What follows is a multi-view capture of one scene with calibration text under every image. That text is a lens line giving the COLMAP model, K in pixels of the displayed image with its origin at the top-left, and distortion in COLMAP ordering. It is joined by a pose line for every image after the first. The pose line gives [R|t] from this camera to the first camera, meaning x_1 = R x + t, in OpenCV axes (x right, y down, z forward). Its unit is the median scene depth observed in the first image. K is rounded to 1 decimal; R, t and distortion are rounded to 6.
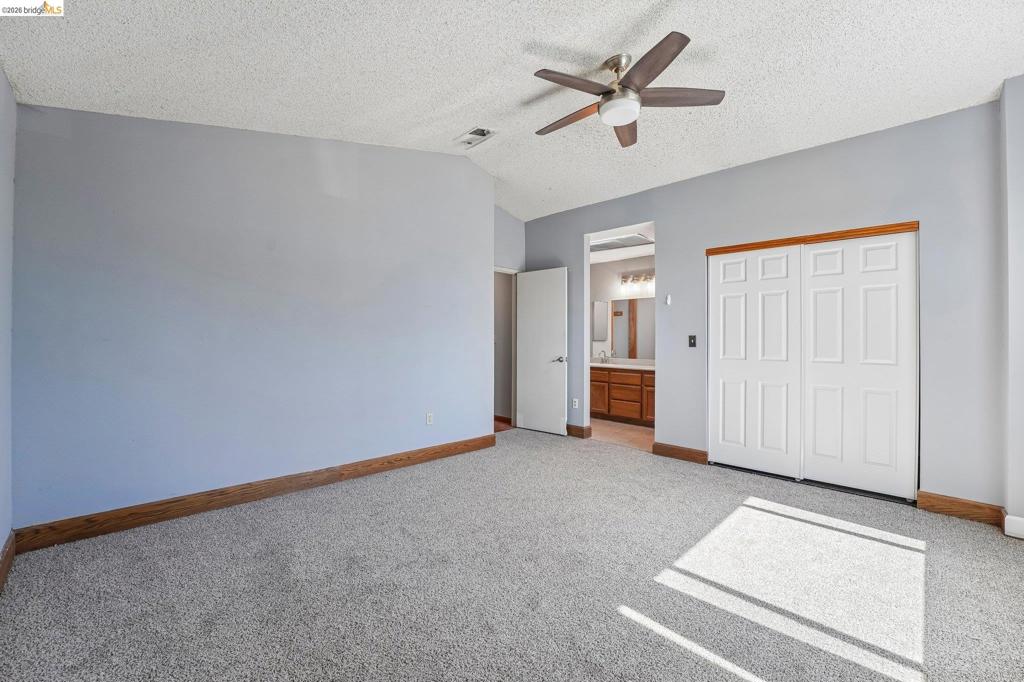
lens RADIAL K [[416.7, 0, 507.7], [0, 416.7, 339.6], [0, 0, 1]] dist [-0.010544, 0.000217]
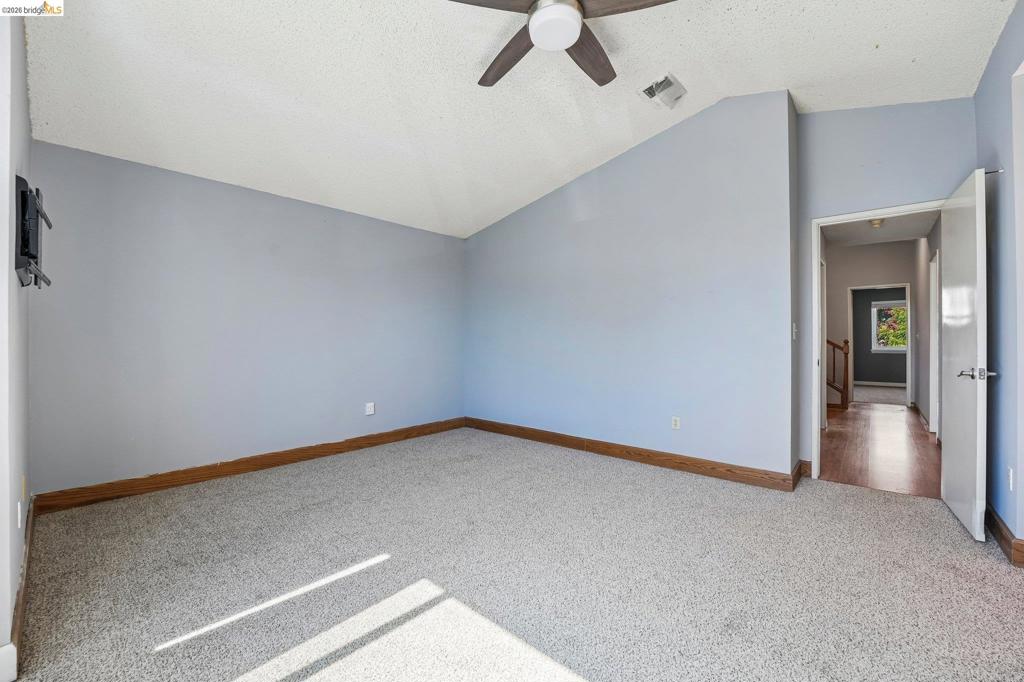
lens RADIAL K [[416.7, 0, 506.4], [0, 416.7, 342.4], [0, 0, 1]] dist [-0.010544, 0.000217]
pose [[0.058953, 0.006422, -0.998240, 0.568936], [0.009006, 0.999935, 0.006964, 0.005503], [0.998220, -0.009401, 0.058892, 0.482892]]
